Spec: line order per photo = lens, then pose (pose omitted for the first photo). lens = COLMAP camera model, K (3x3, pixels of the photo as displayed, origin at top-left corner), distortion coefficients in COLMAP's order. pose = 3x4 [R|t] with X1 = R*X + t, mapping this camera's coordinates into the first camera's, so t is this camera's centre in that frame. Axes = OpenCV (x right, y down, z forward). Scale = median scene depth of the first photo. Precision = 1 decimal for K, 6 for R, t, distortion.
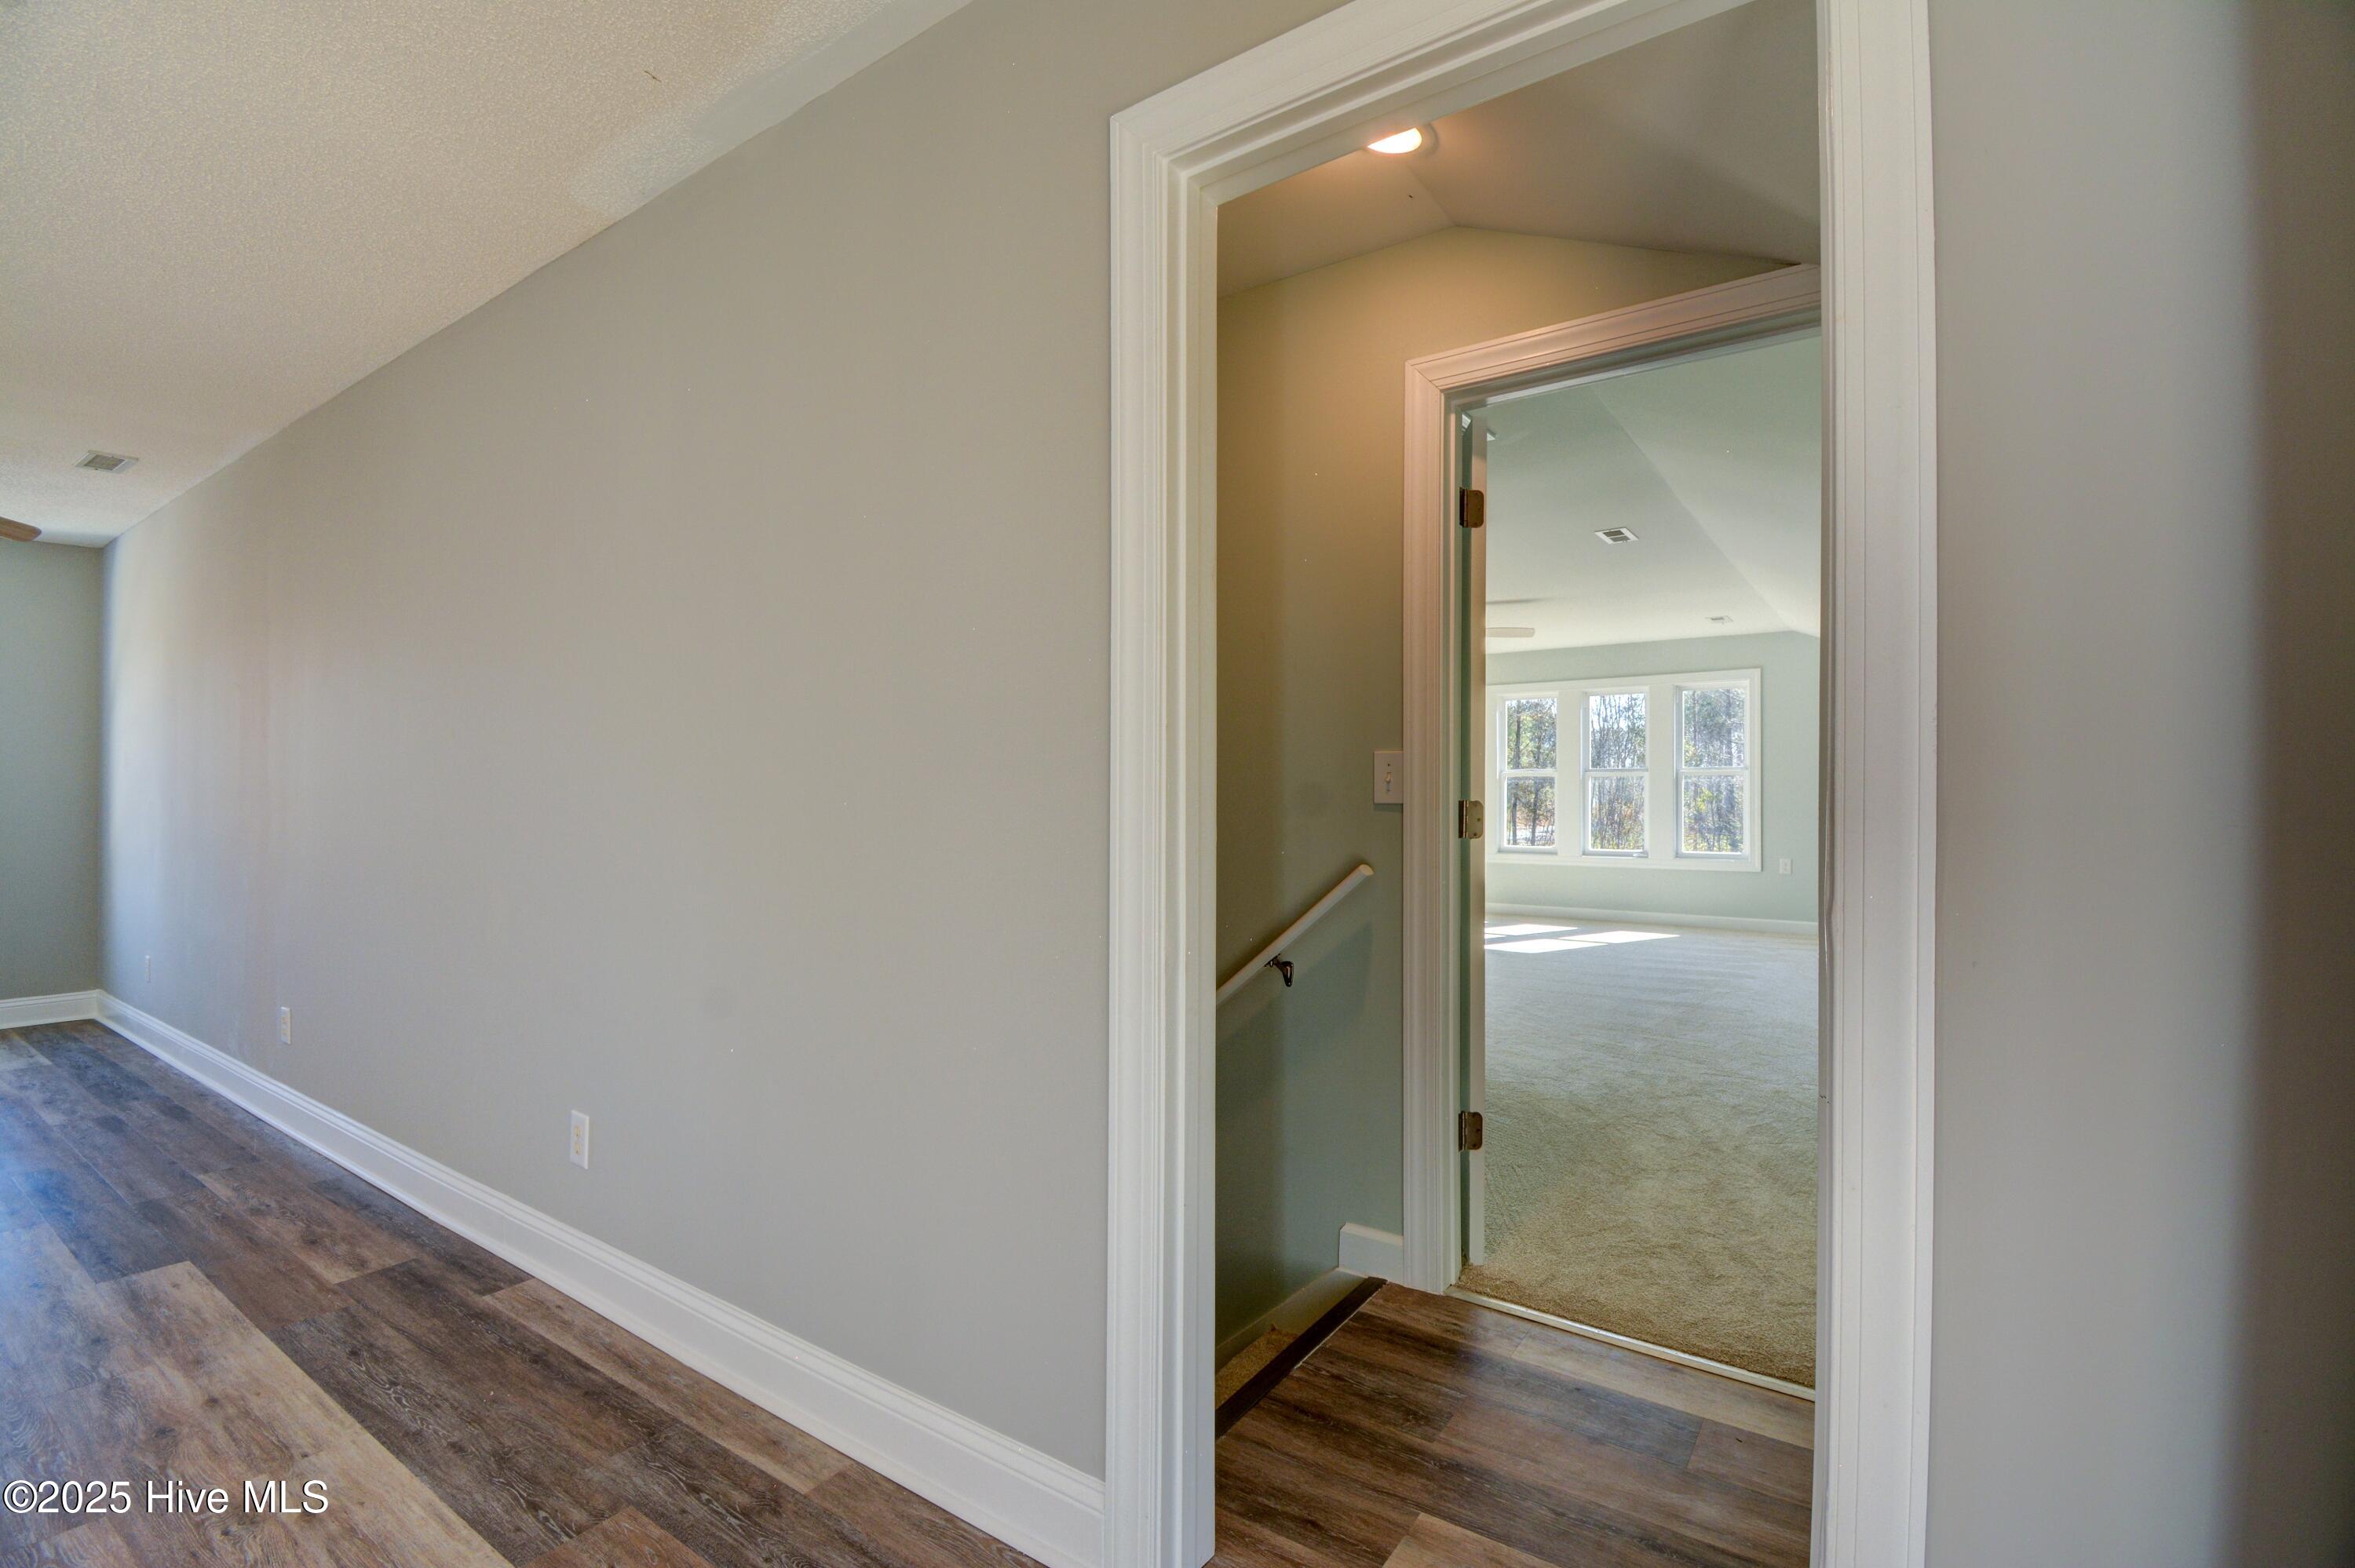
lens RADIAL K [[1055.2, 0, 1177.5], [0, 1055.2, 784.0], [0, 0, 1]] dist [0.001844, -0.016677]
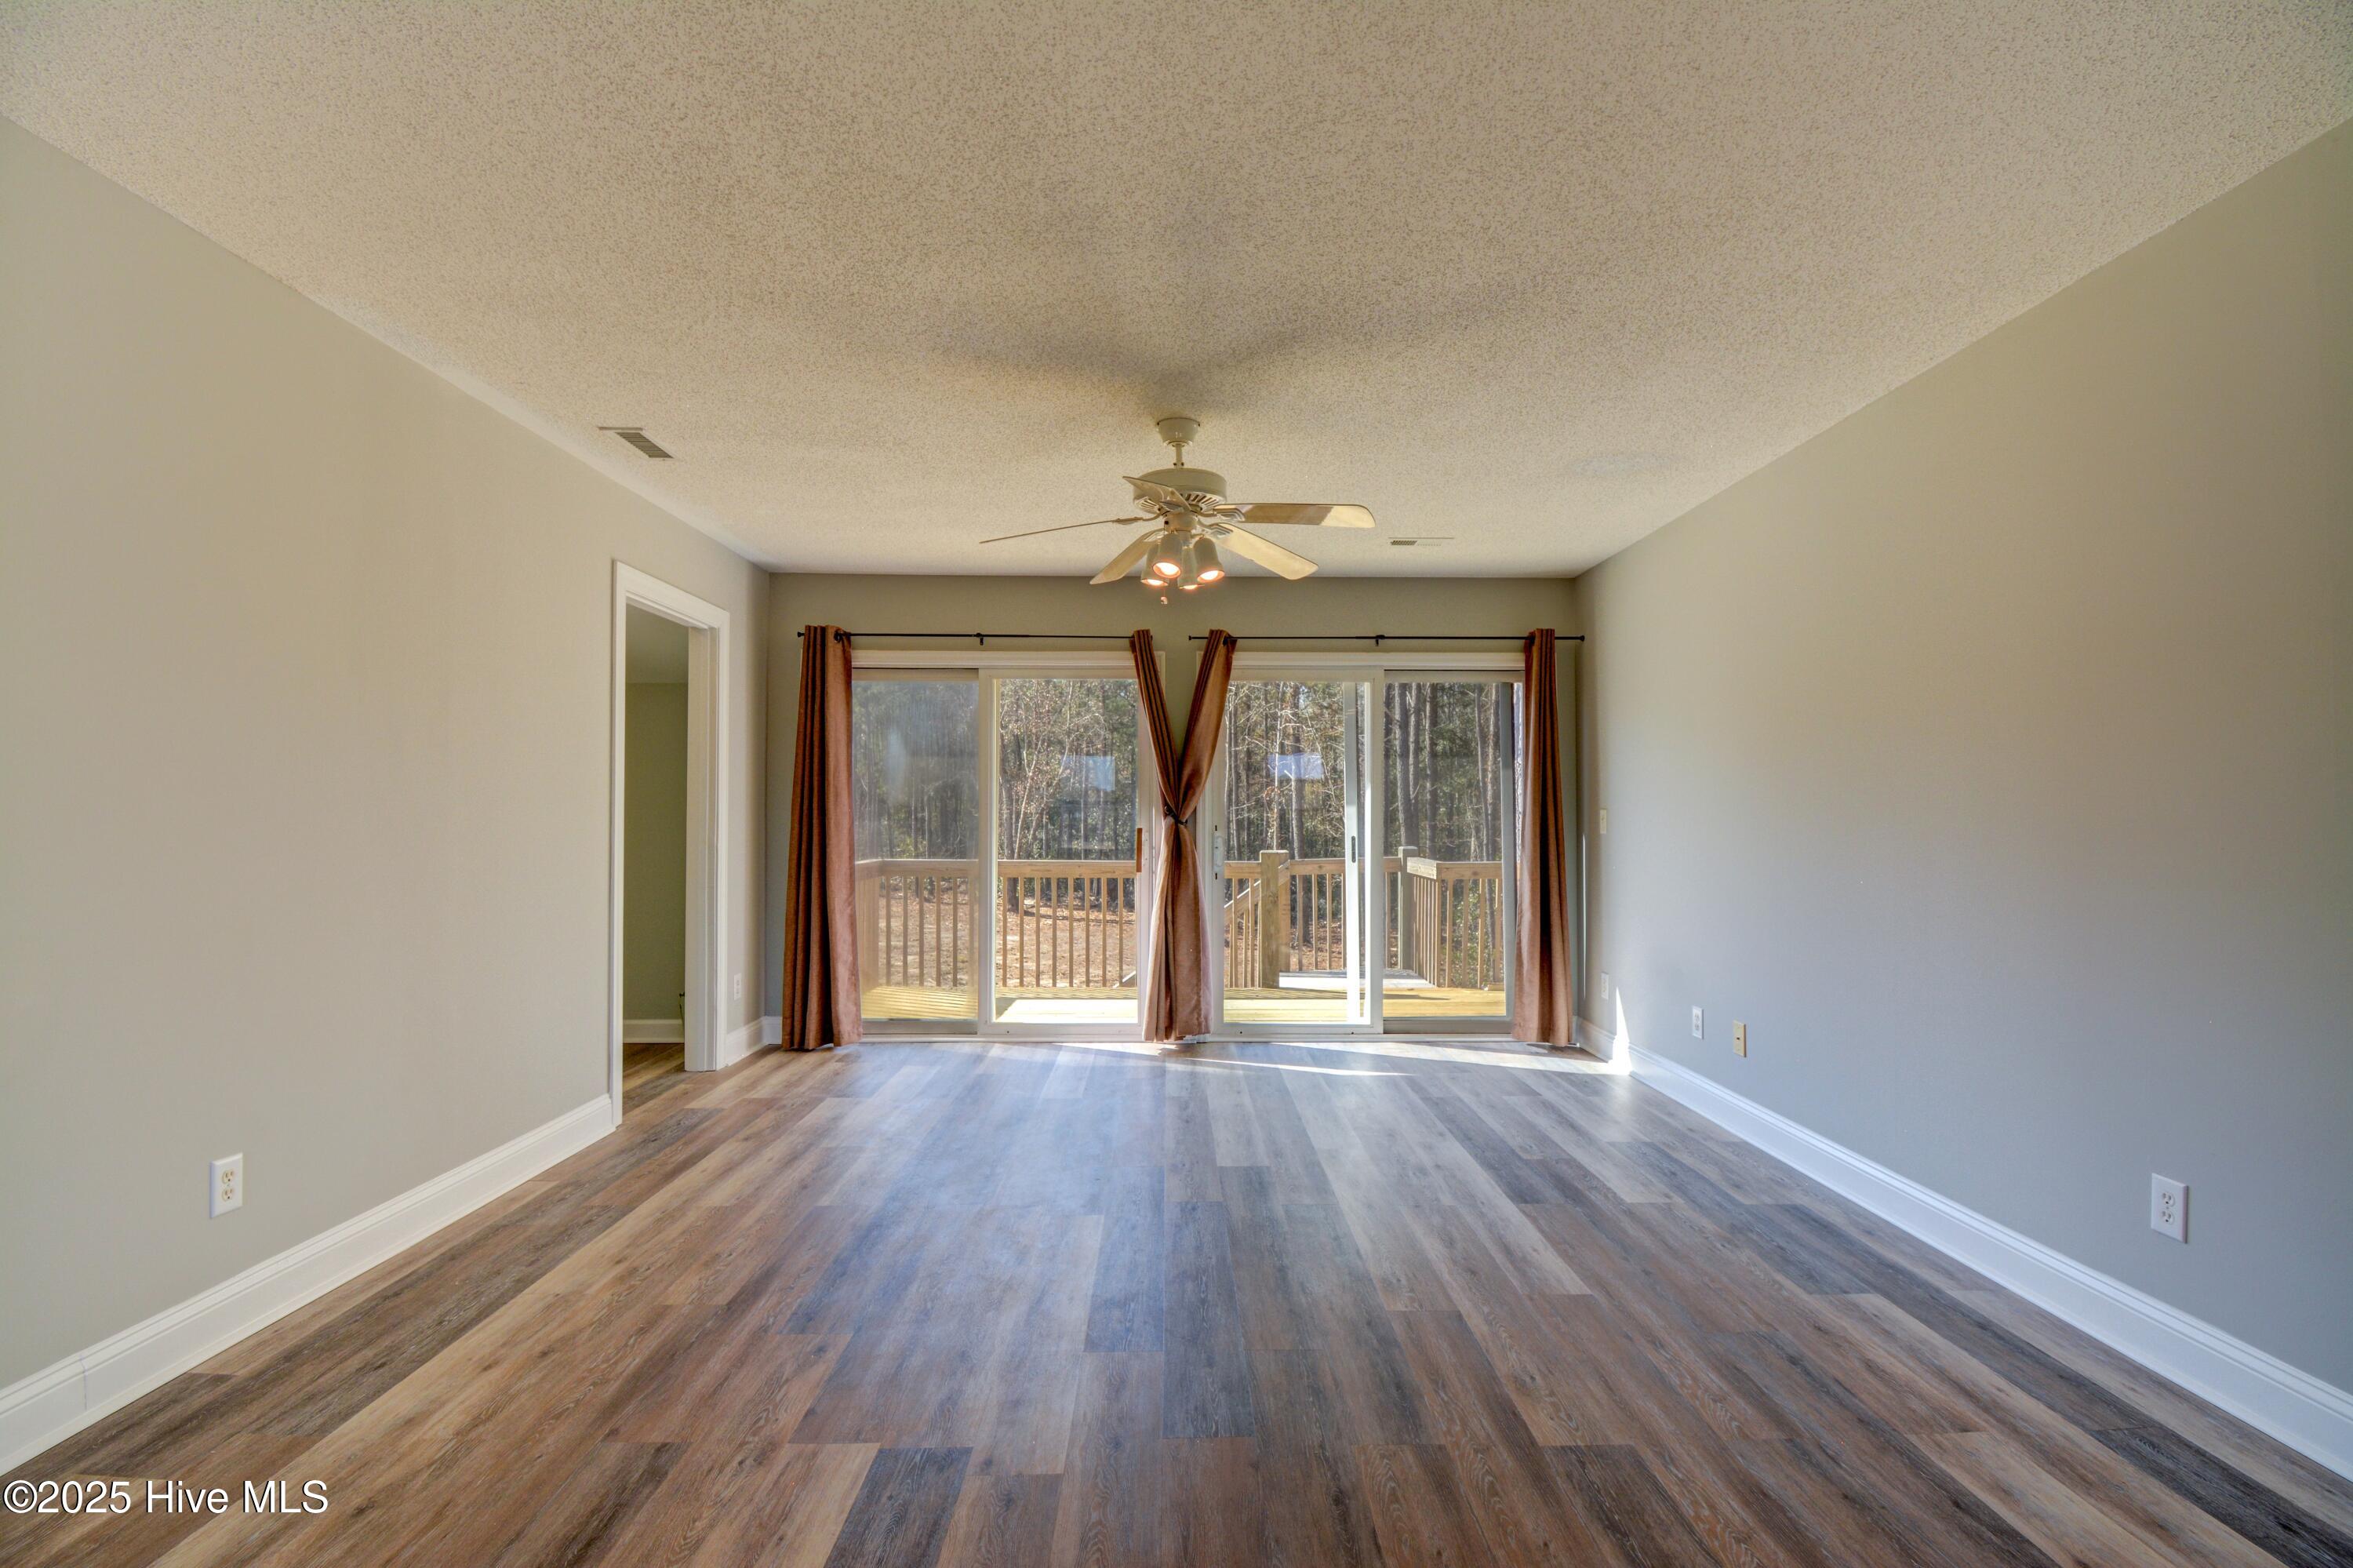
lens RADIAL K [[1054.4, 0, 1176.5], [0, 1054.4, 784.0], [0, 0, 1]] dist [0.001844, -0.016677]
pose [[-0.570637, 0.024251, 0.820844, -1.900033], [-0.007543, 0.999367, -0.034768, -0.000336], [-0.821168, -0.026031, -0.570093, 0.863160]]
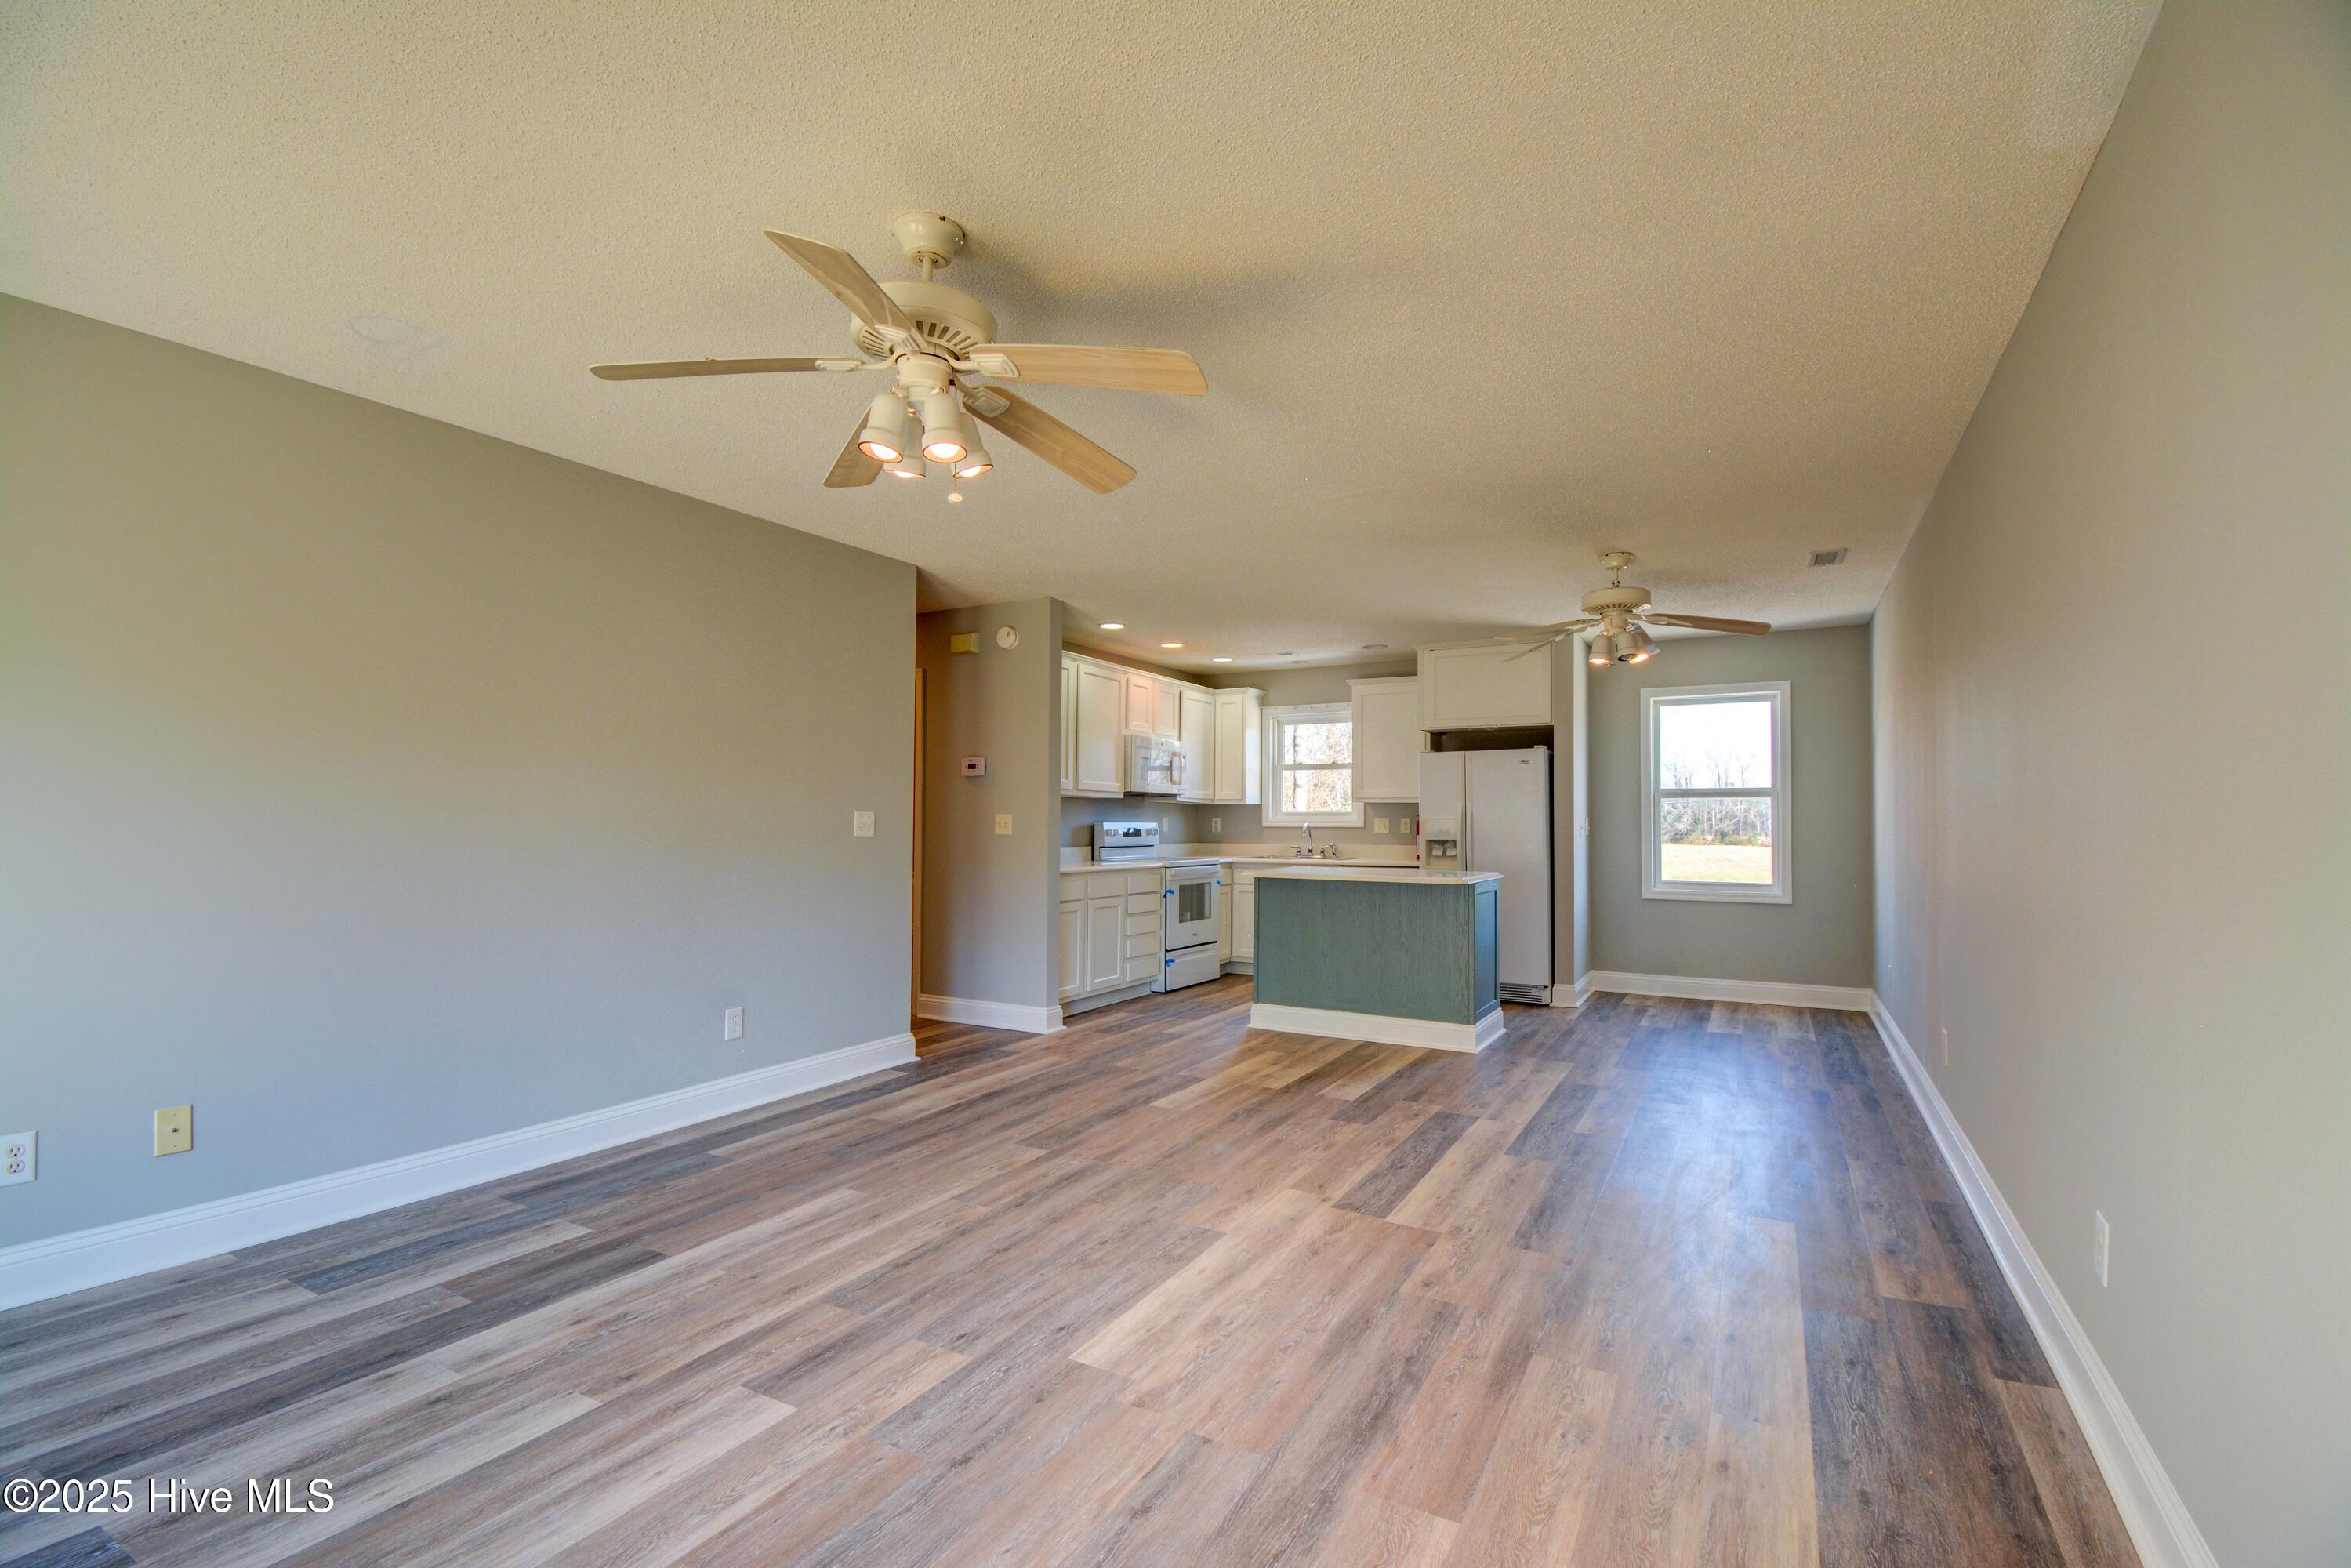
lens RADIAL K [[1038.7, 0, 1205.6], [0, 1038.7, 788.9], [0, 0, 1]] dist [-0.000231, -0.016215]
pose [[0.114662, -0.029011, -0.992981, 0.169086], [0.004746, 0.999578, -0.028656, -0.006486], [0.993393, -0.001427, 0.114751, 0.209774]]
